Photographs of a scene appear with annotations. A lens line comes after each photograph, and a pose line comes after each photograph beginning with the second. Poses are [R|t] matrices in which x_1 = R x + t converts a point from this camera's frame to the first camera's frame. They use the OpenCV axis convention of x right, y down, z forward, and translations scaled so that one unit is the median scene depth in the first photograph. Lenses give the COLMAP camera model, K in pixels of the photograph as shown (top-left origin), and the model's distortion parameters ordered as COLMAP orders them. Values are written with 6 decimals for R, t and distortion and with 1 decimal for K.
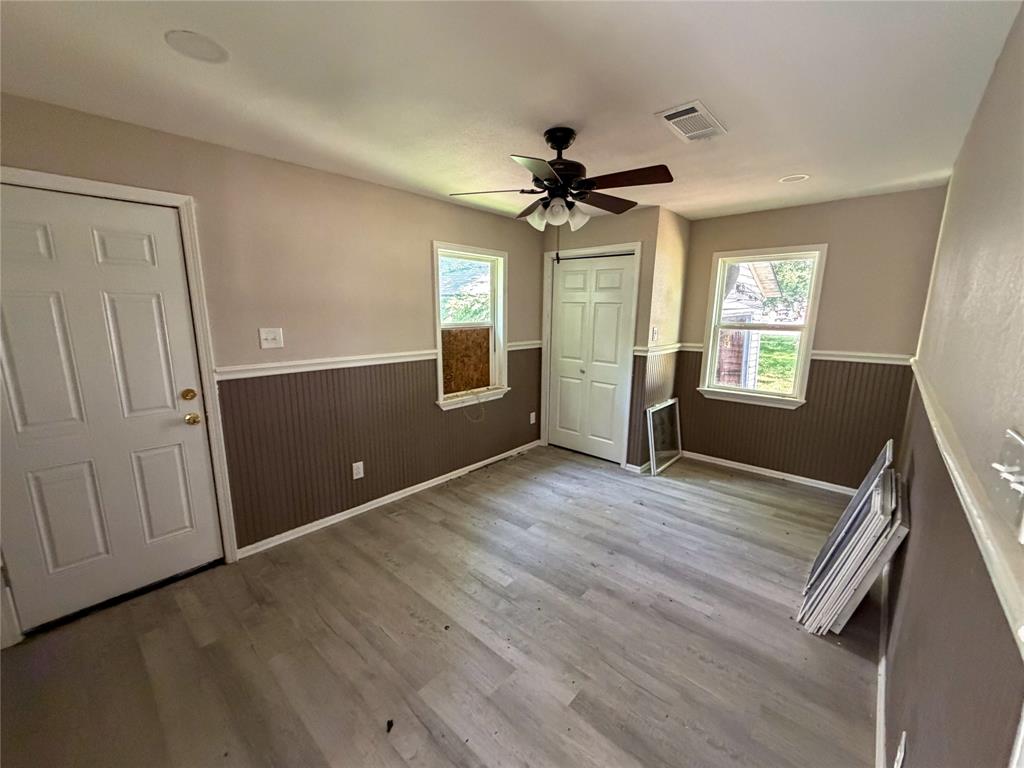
lens RADIAL K [[405.5, 0, 509.1], [0, 405.5, 387.1], [0, 0, 1]] dist [-0.008559, 0.001667]
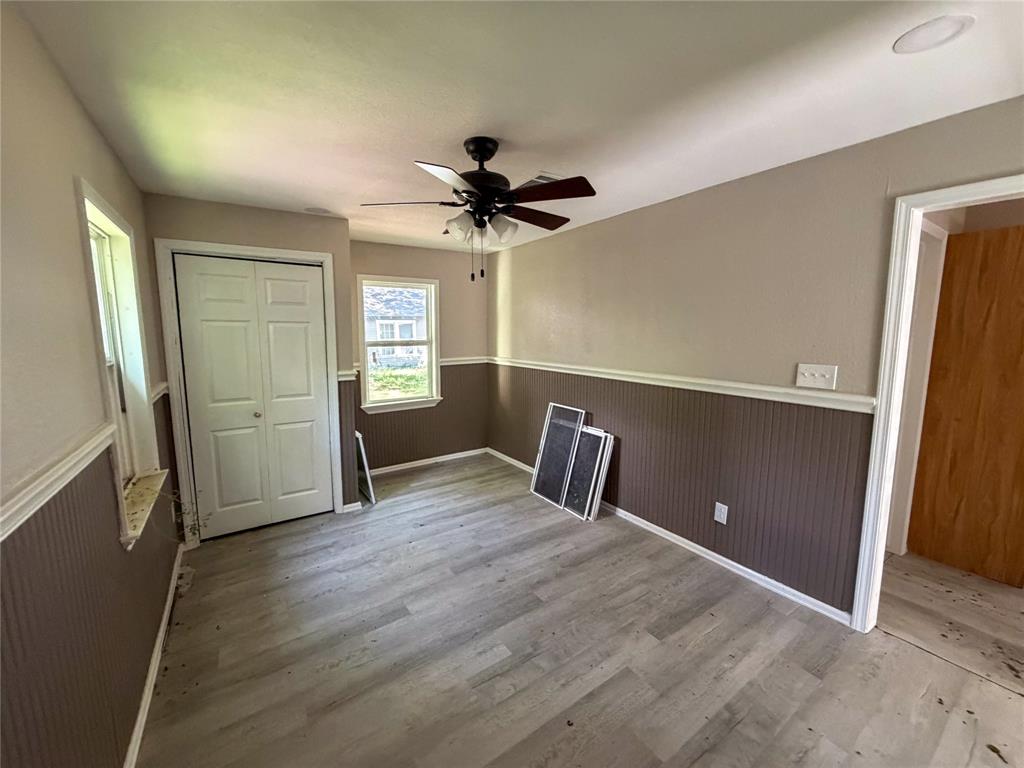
lens RADIAL K [[405.5, 0, 513.0], [0, 405.5, 385.4], [0, 0, 1]] dist [-0.008559, 0.001667]
pose [[0.237004, -0.141002, 0.961222, -0.517874], [0.188616, 0.977264, 0.096849, -0.097199], [-0.953023, 0.158348, 0.258211, 0.480369]]
